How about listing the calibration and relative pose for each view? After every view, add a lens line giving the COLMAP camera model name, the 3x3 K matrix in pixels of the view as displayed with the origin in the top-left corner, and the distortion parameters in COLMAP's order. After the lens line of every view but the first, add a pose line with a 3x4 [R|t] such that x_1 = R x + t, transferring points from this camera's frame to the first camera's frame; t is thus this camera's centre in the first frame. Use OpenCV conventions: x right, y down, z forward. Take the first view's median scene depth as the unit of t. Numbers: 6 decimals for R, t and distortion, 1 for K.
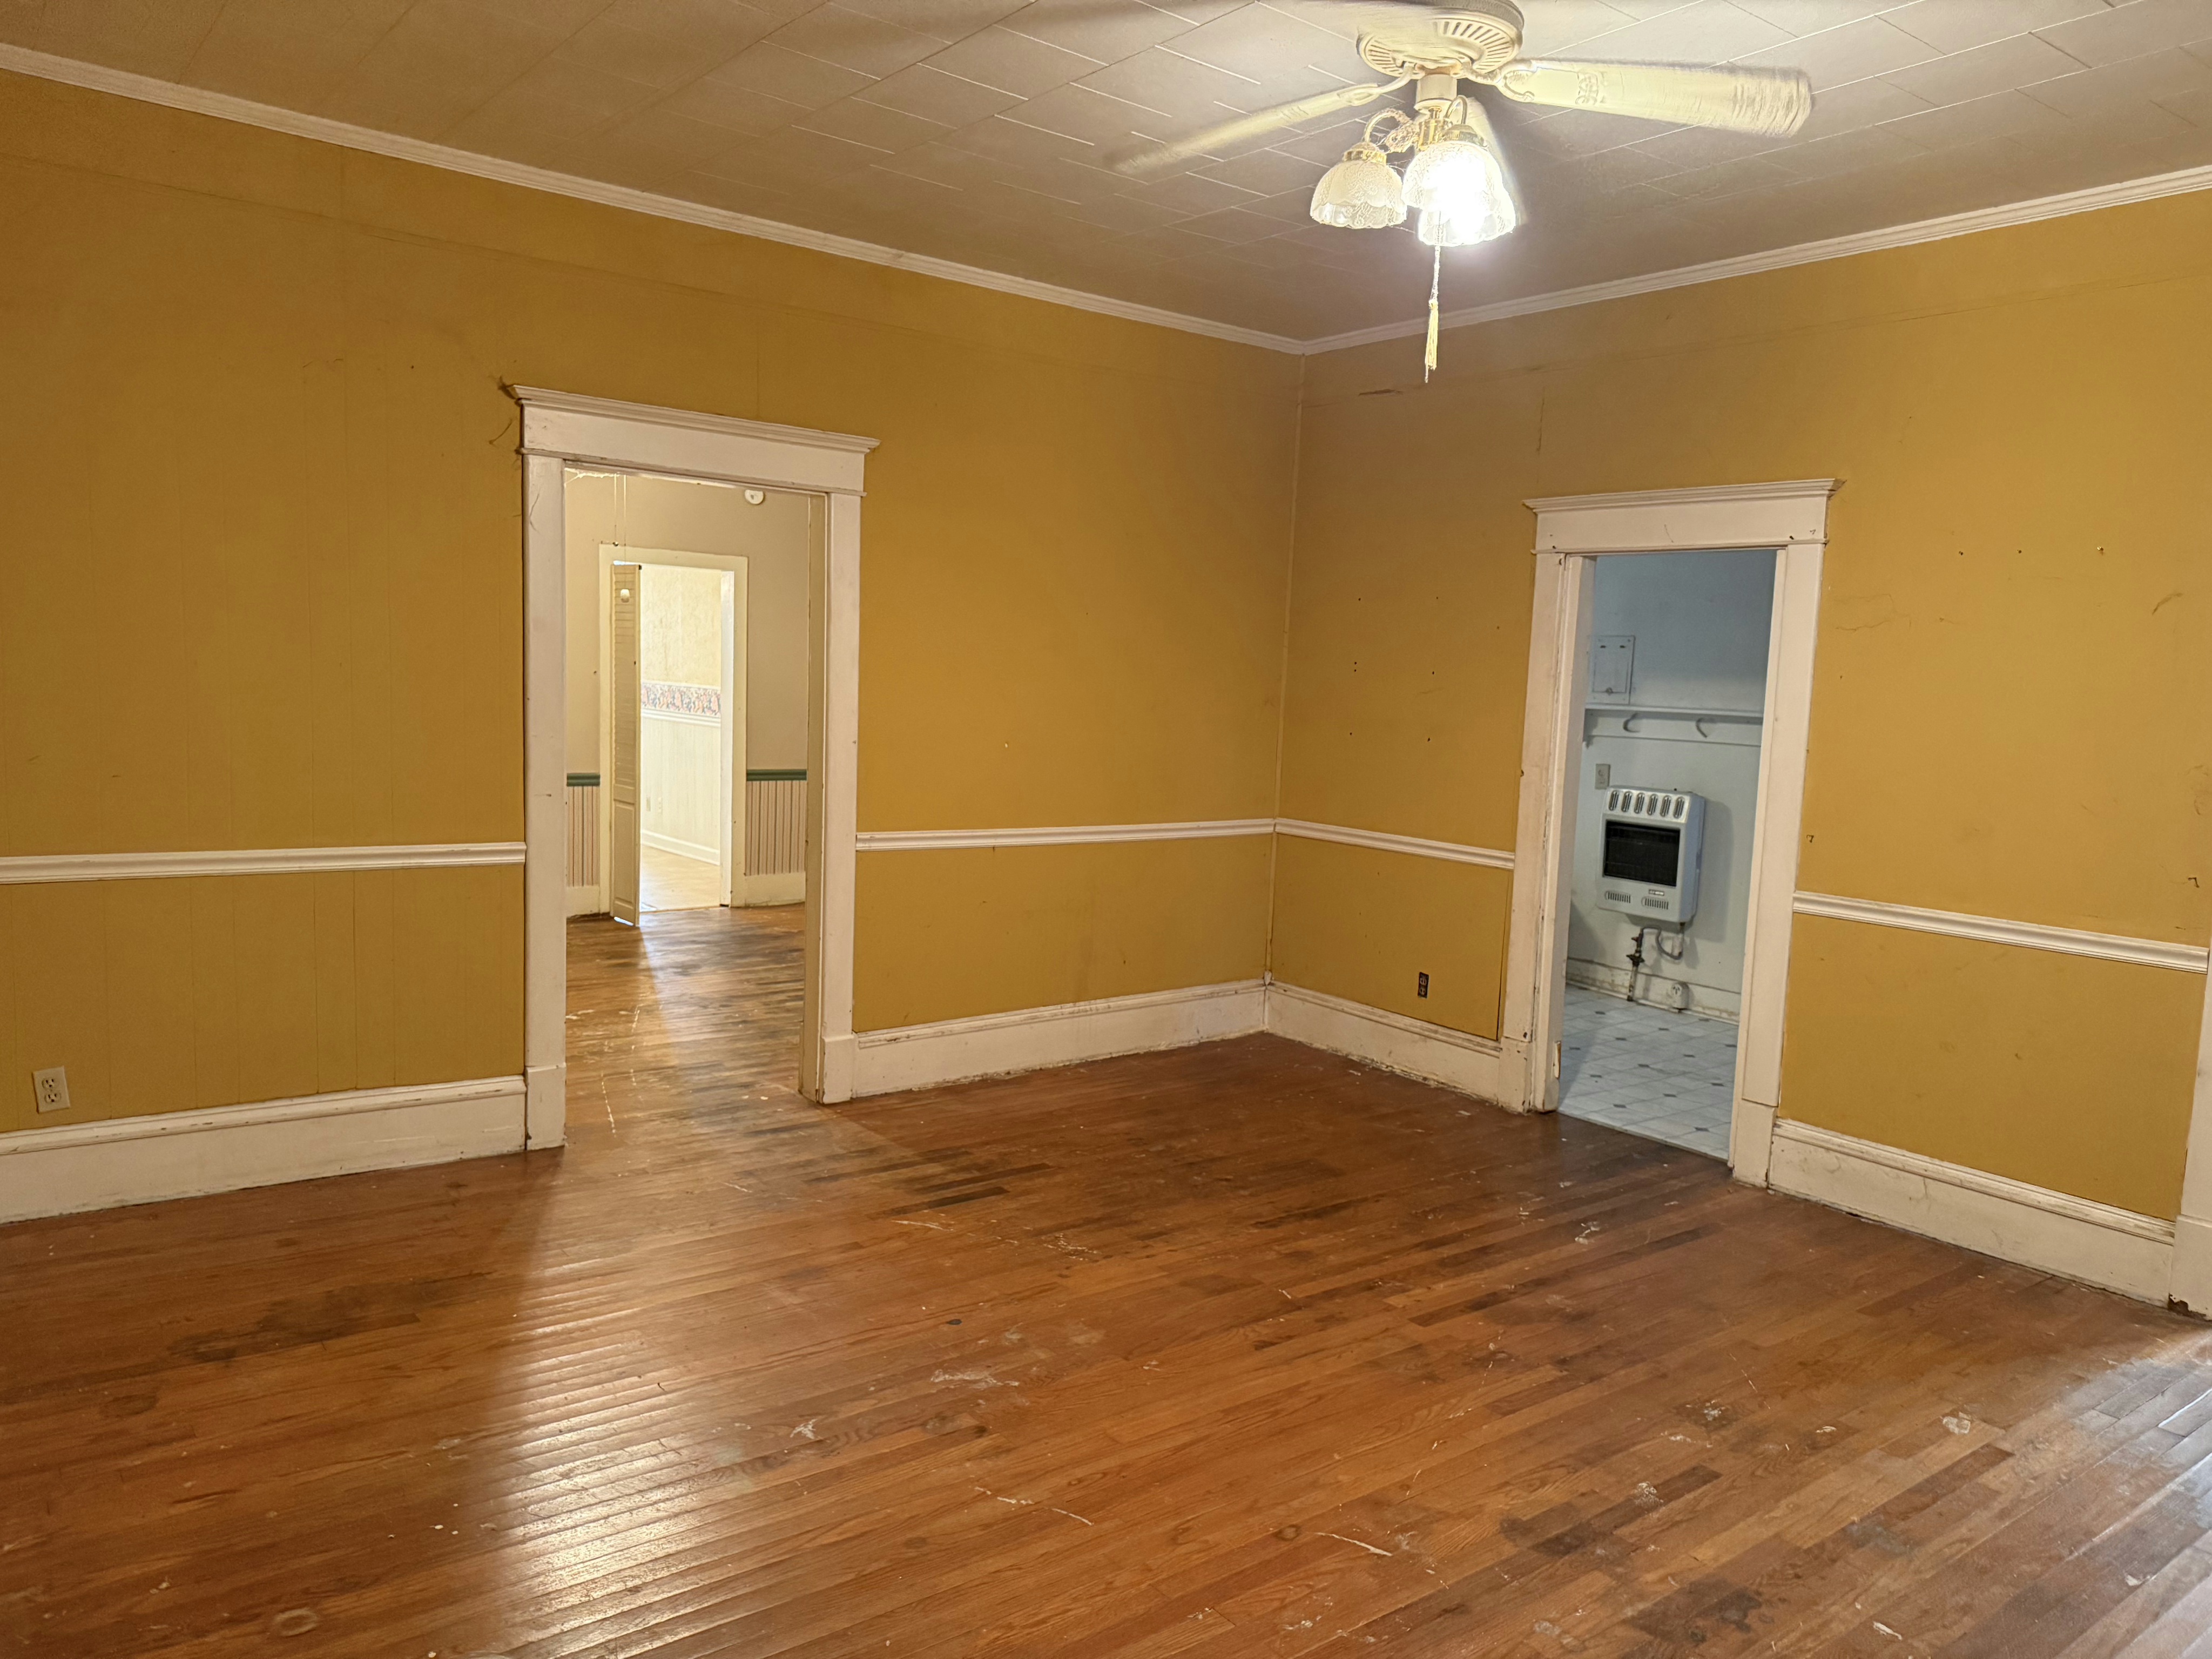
lens RADIAL K [[1553.9, 0, 1096.0], [0, 1553.9, 838.0], [0, 0, 1]] dist [0.056275, -0.050109]
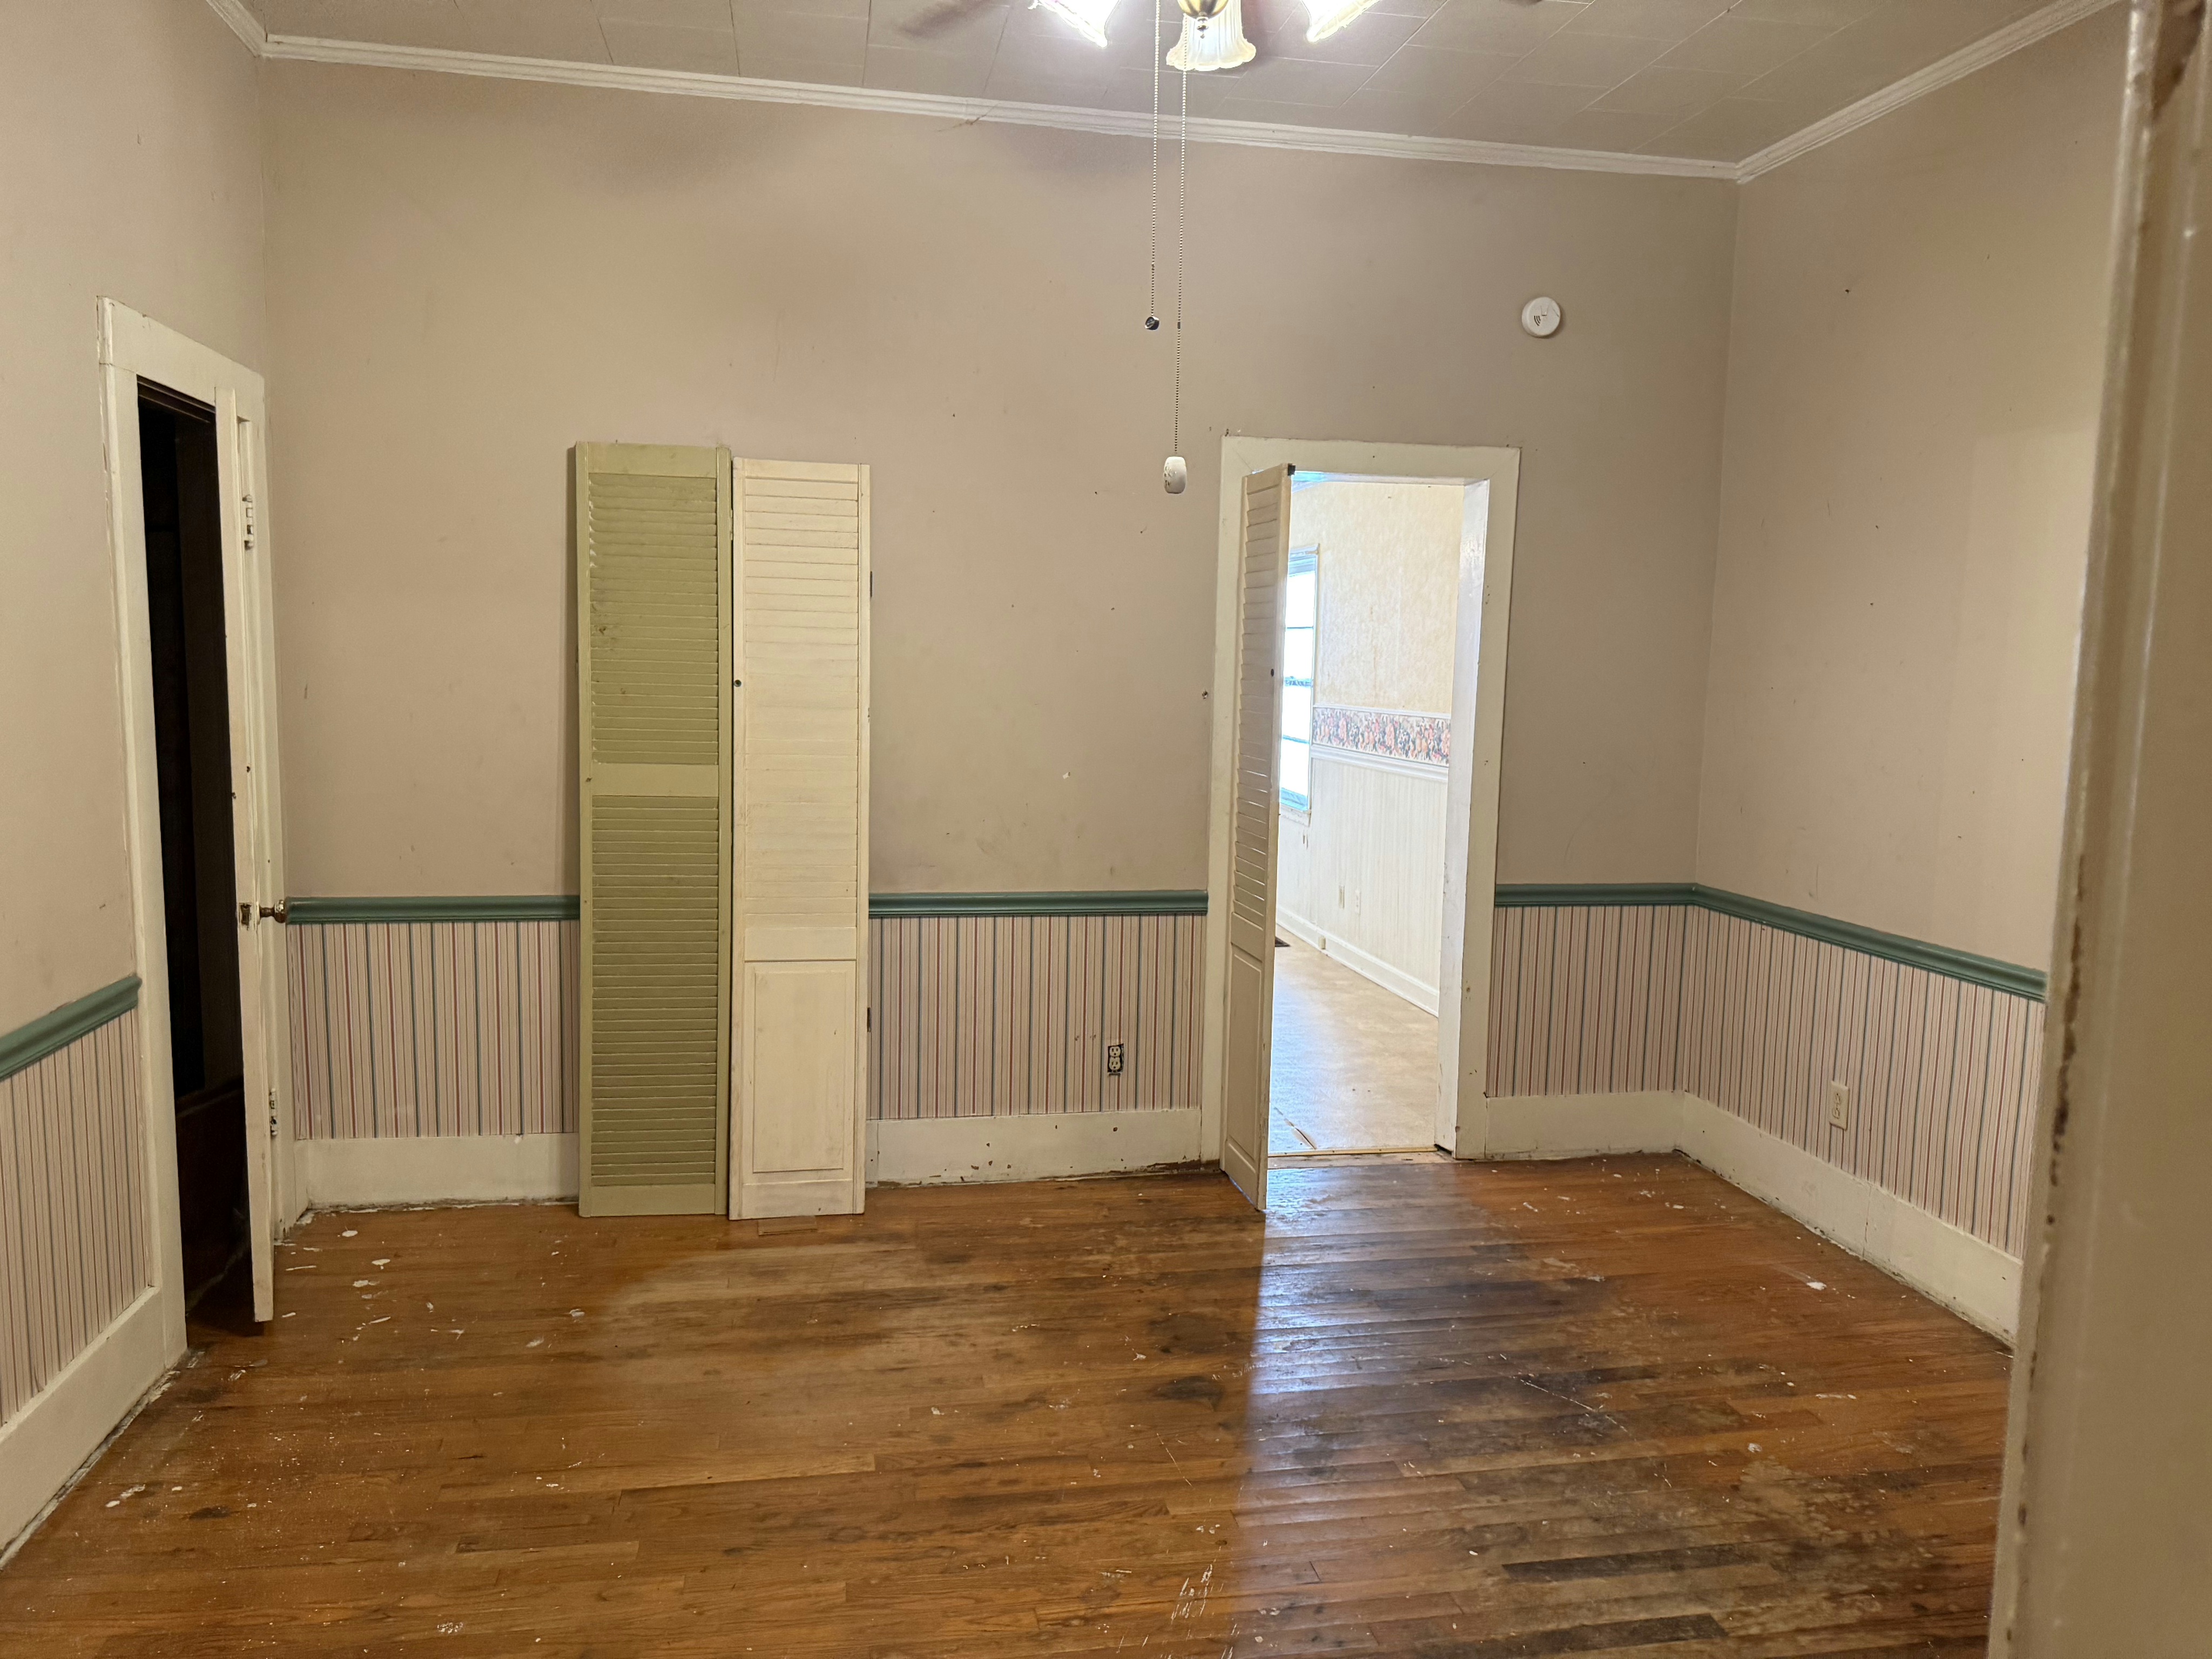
lens RADIAL K [[1553.9, 0, 1096.0], [0, 1553.9, 838.0], [0, 0, 1]] dist [0.056275, -0.050109]
pose [[0.892778, 0.033693, -0.449236, -0.121368], [-0.040040, 0.999187, -0.004631, -0.054510], [0.448715, 0.022122, 0.893401, 0.523964]]
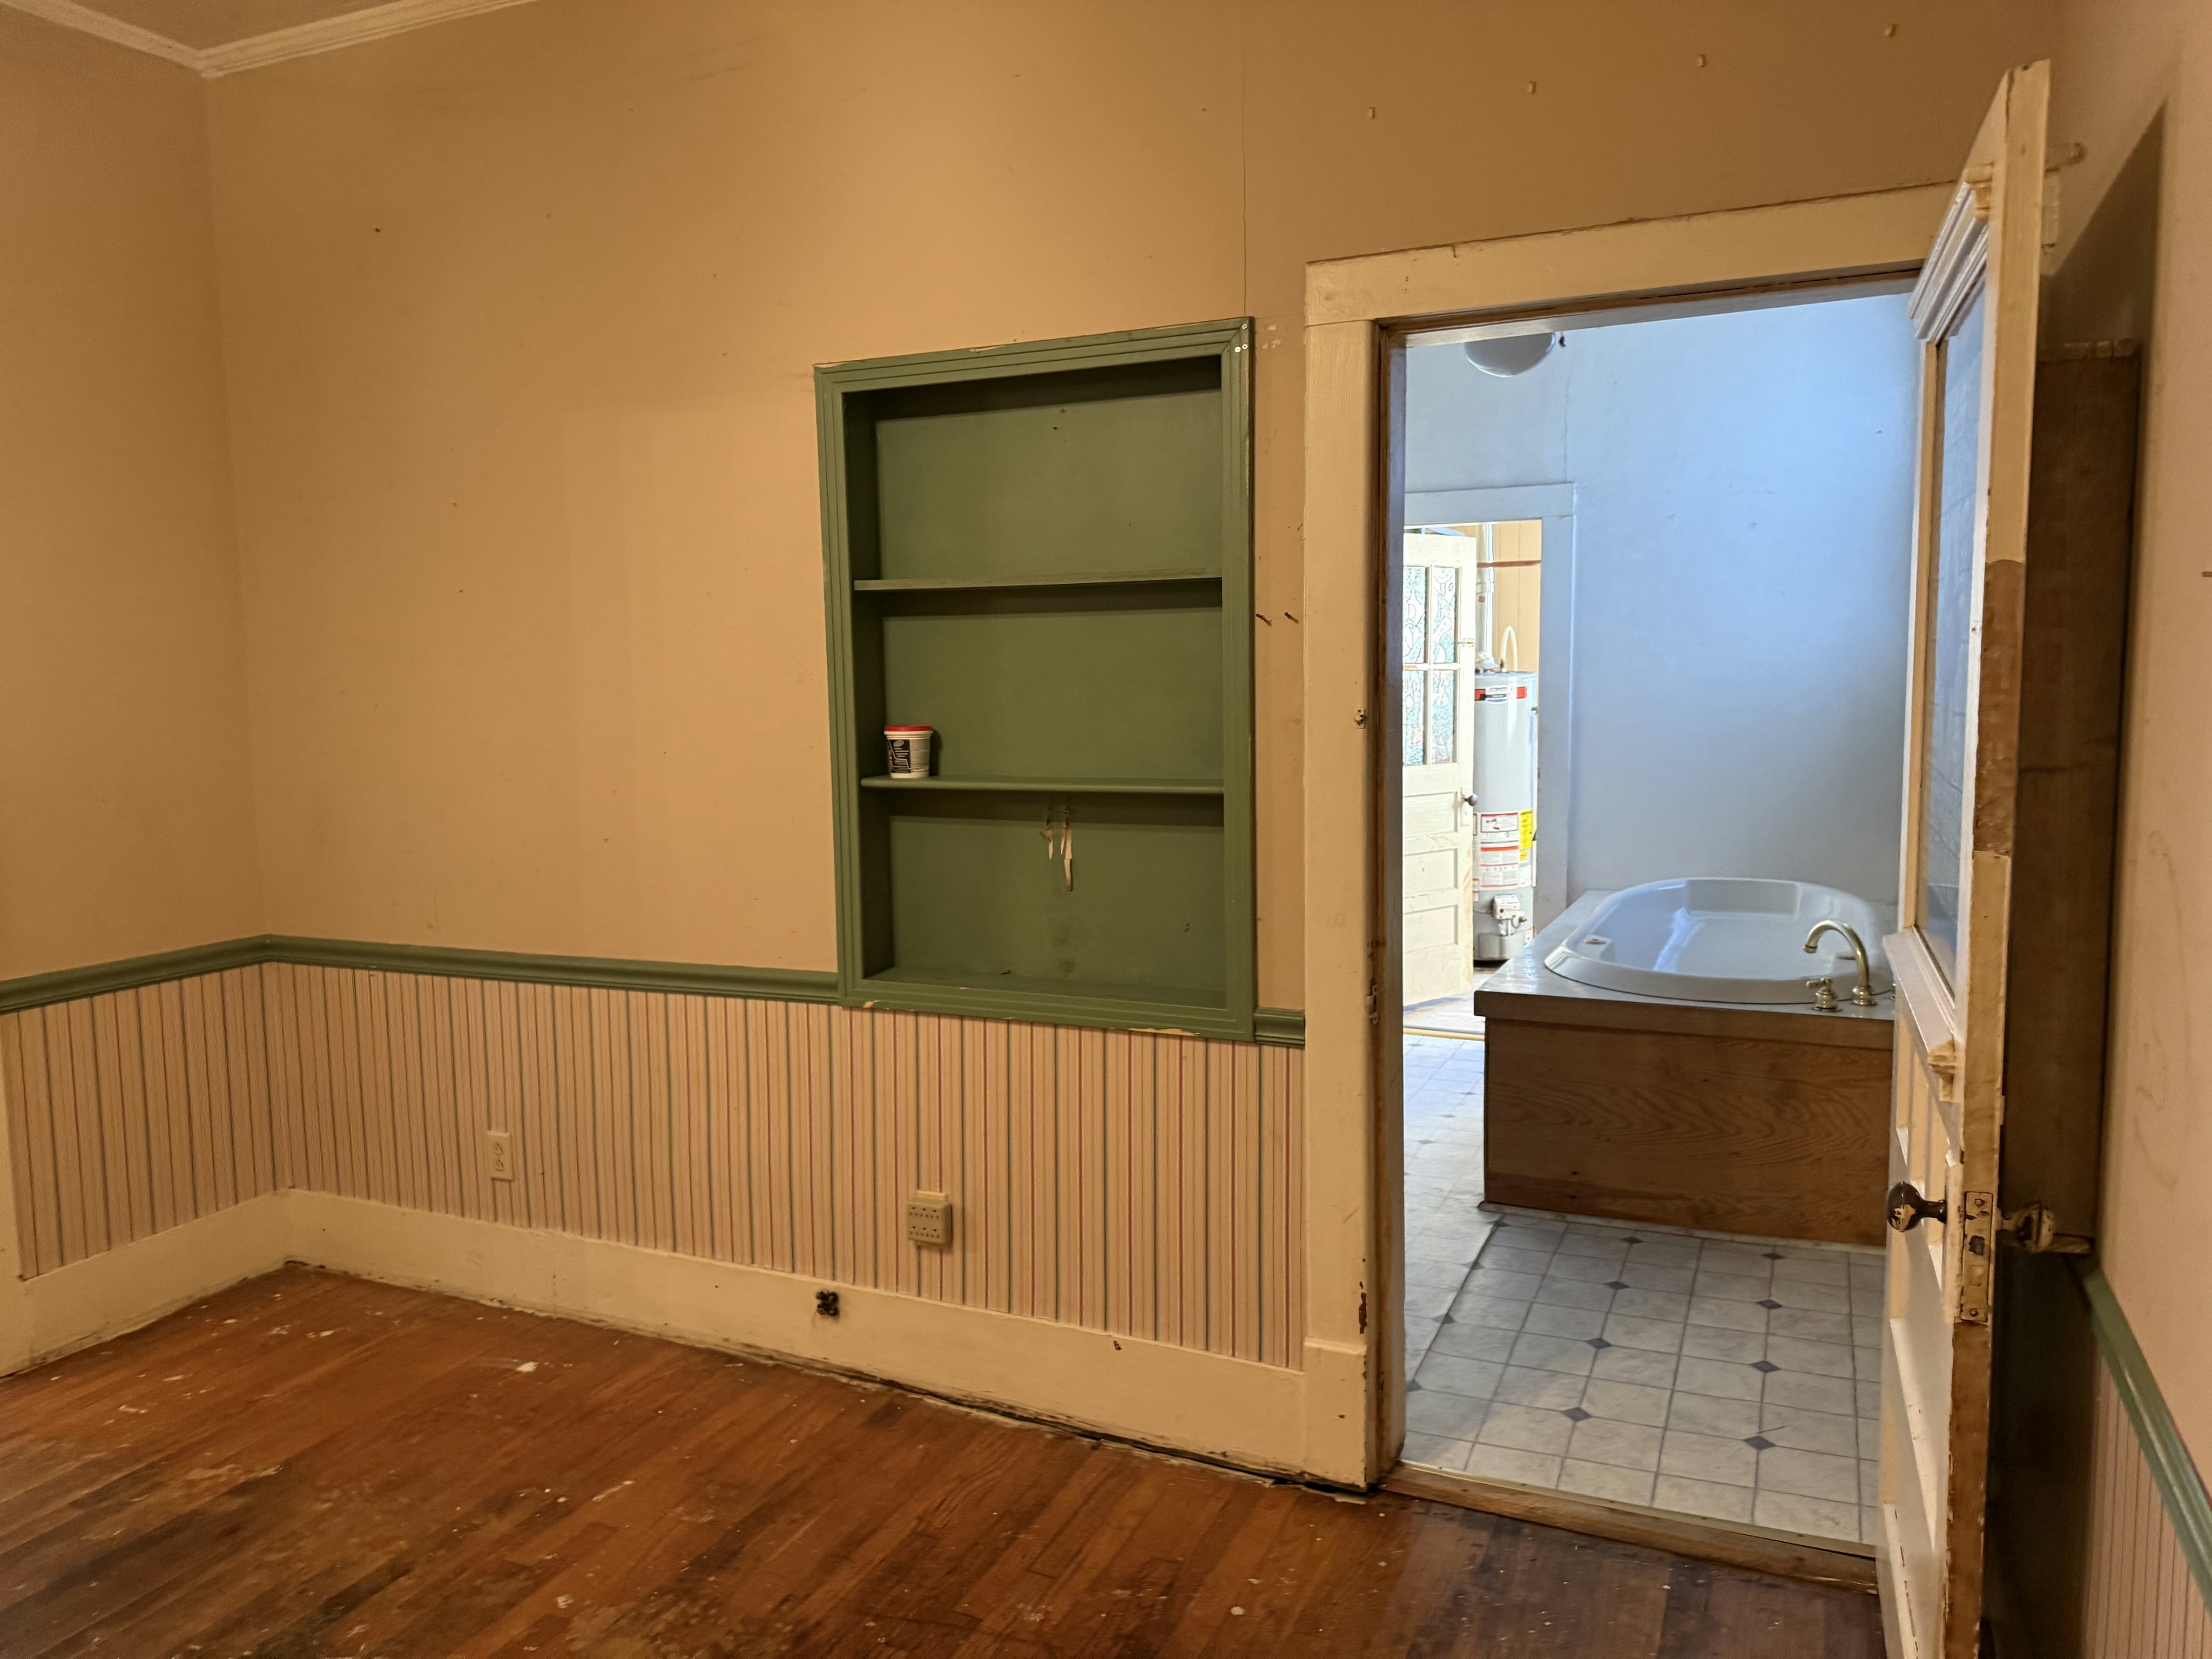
lens RADIAL K [[1570.8, 0, 1110.5], [0, 1570.8, 824.9], [0, 0, 1]] dist [0.004524, -0.009631]
pose [[0.876528, -0.098960, 0.471068, -0.175075], [0.105810, 0.994314, 0.011999, -0.060409], [-0.469577, 0.039326, 0.882015, 0.596552]]
